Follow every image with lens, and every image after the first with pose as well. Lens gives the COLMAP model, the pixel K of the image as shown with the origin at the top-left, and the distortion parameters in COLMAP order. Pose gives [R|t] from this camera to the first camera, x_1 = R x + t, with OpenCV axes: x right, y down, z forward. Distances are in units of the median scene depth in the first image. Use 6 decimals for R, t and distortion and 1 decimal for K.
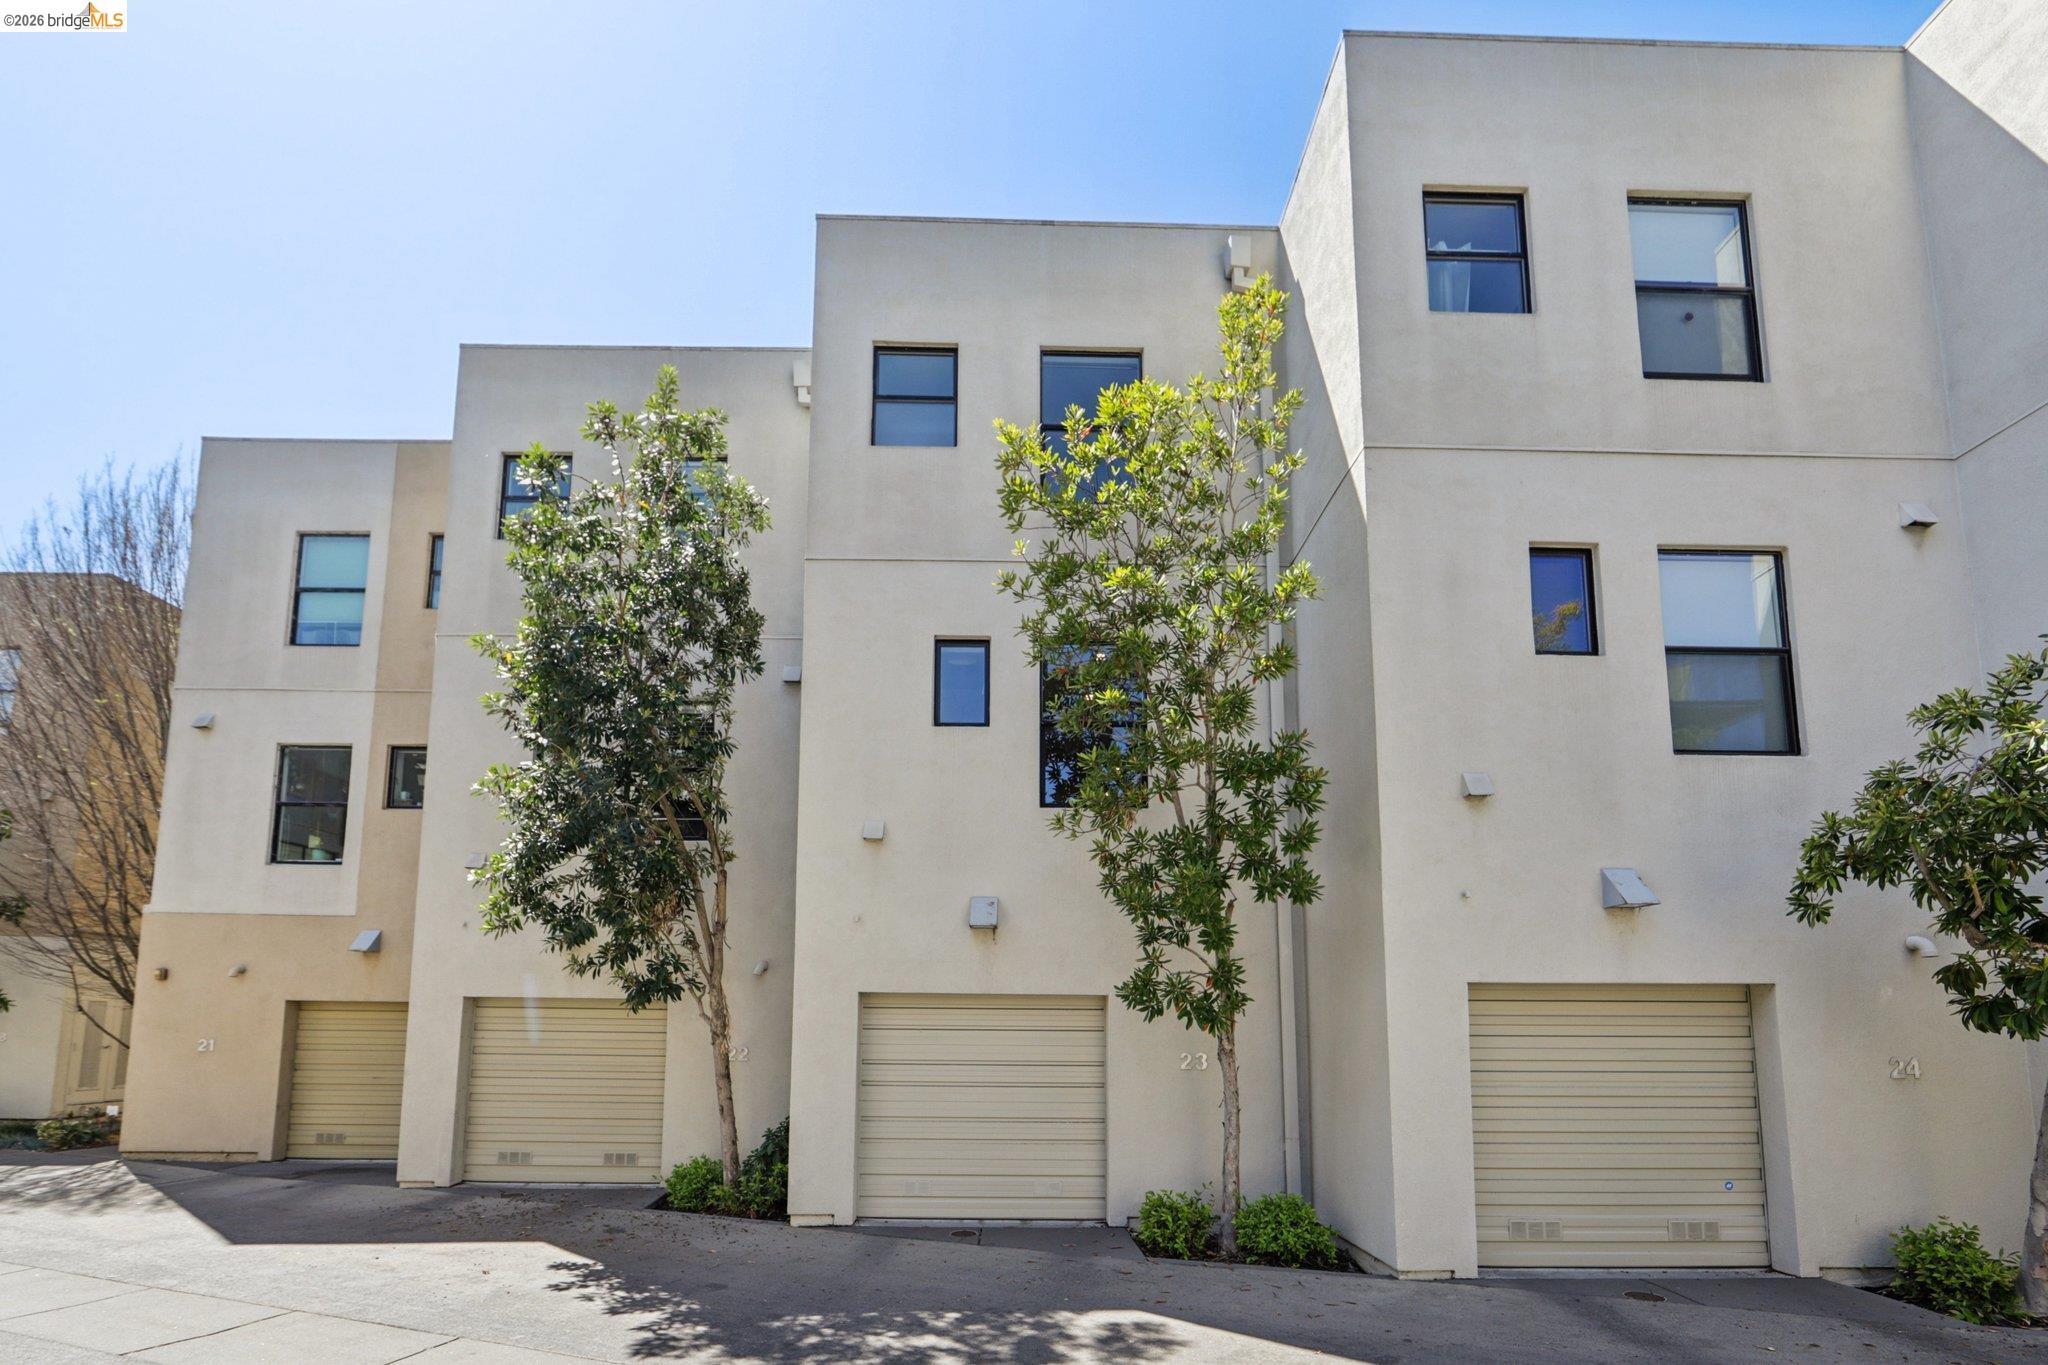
lens RADIAL K [[1650.8, 0, 1024.0], [0, 1650.8, 682.5], [0, 0, 1]] dist [-0.014021, -0.000390]
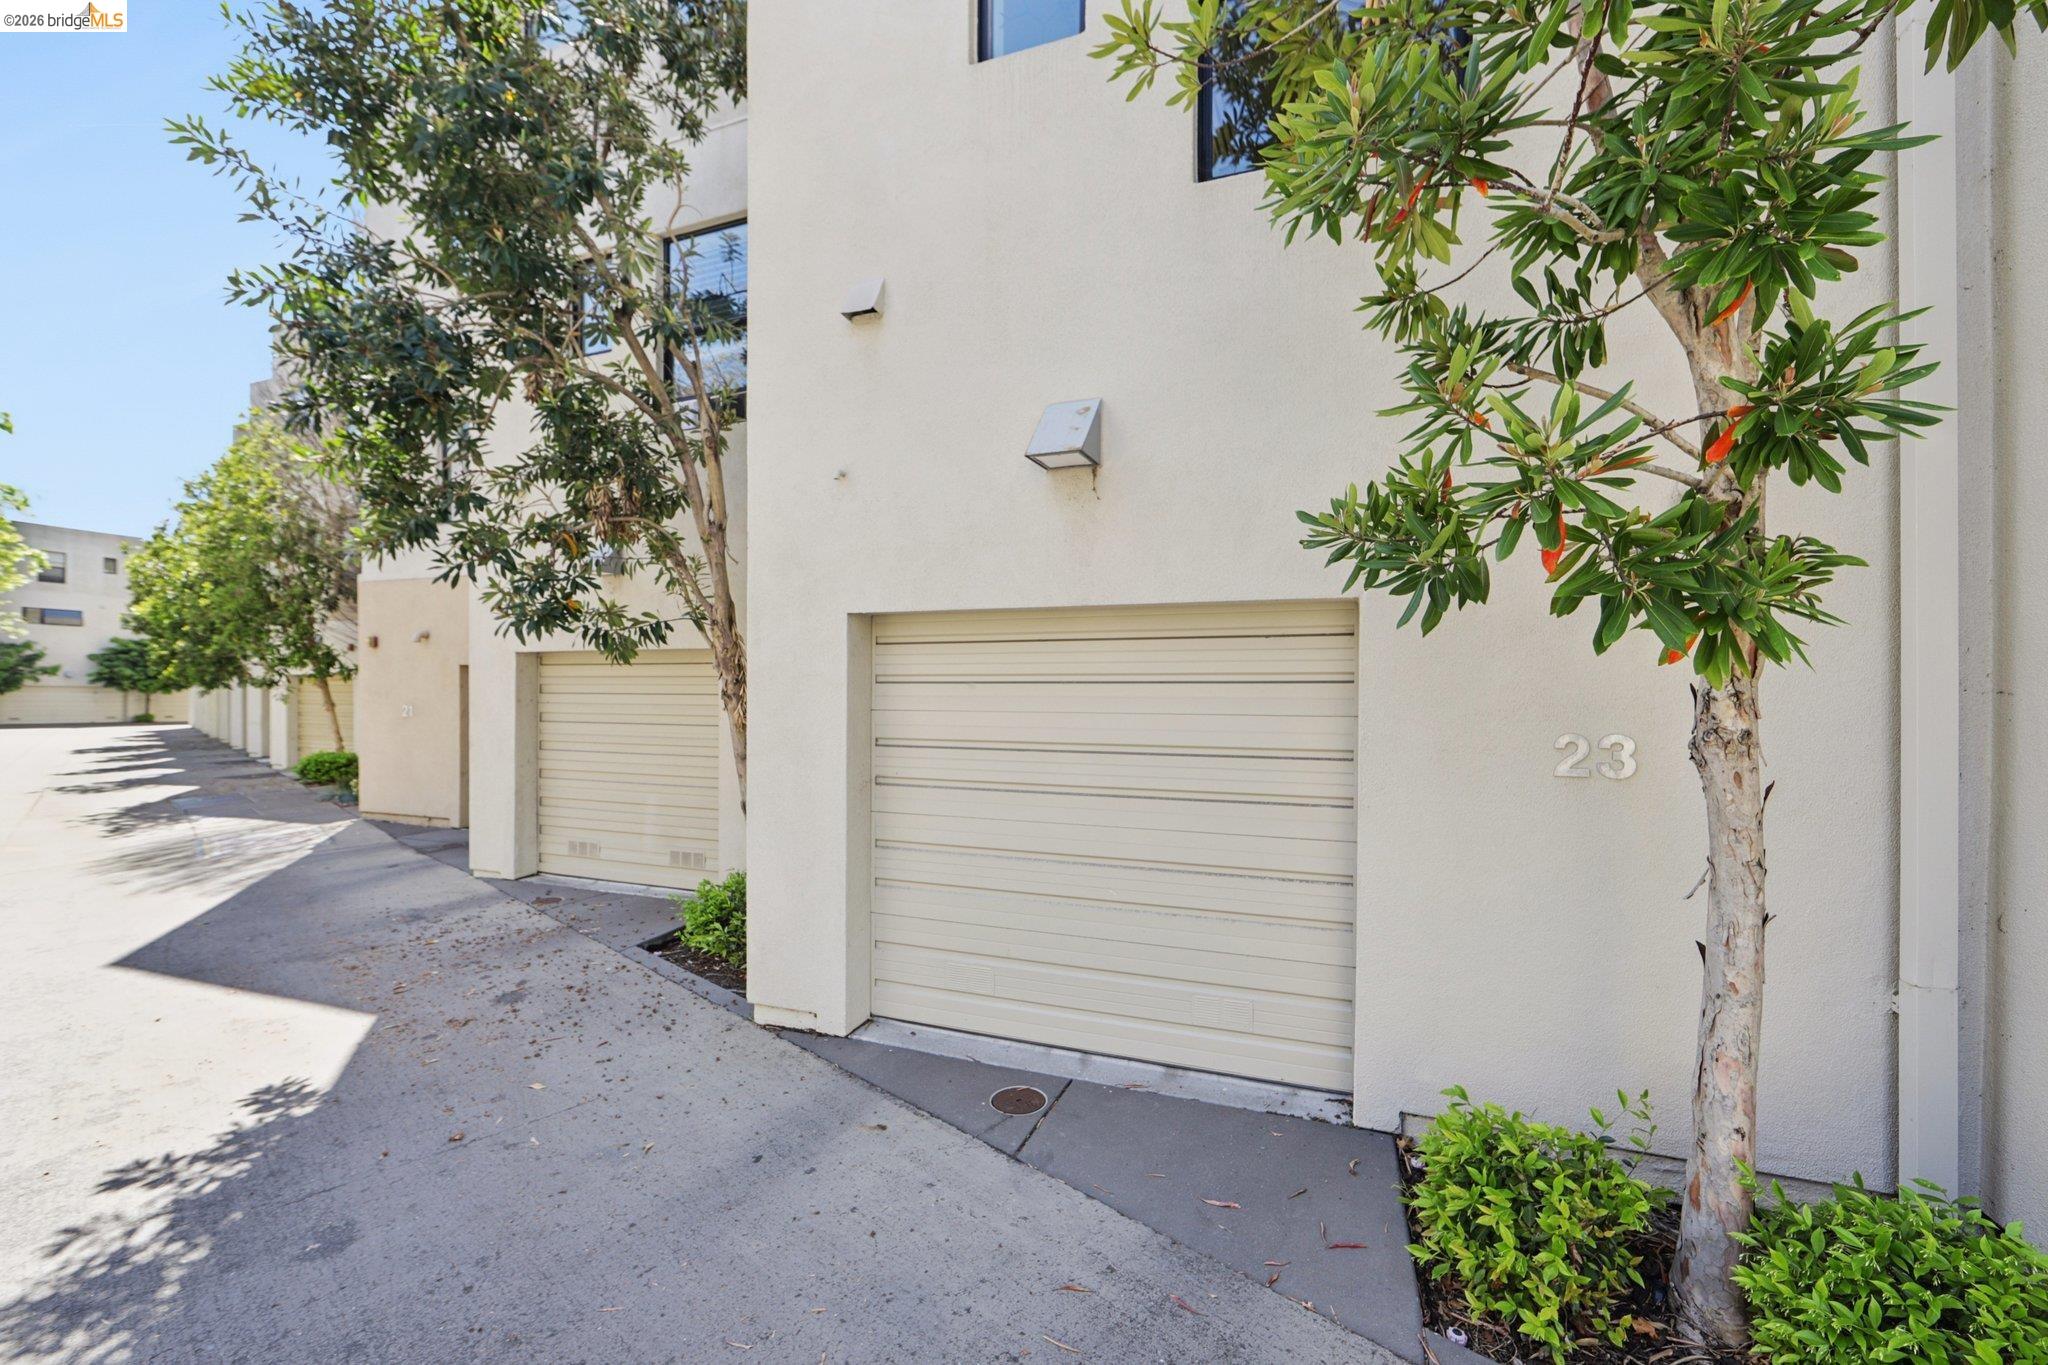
lens RADIAL K [[878.3, 0, 1022.7], [0, 878.3, 704.6], [0, 0, 1]] dist [-0.019725, 0.000068]
pose [[0.900962, -0.000281, -0.433897, 0.070989], [0.090531, 0.978113, 0.187348, 0.168489], [0.424348, -0.208074, 0.881269, 0.770341]]
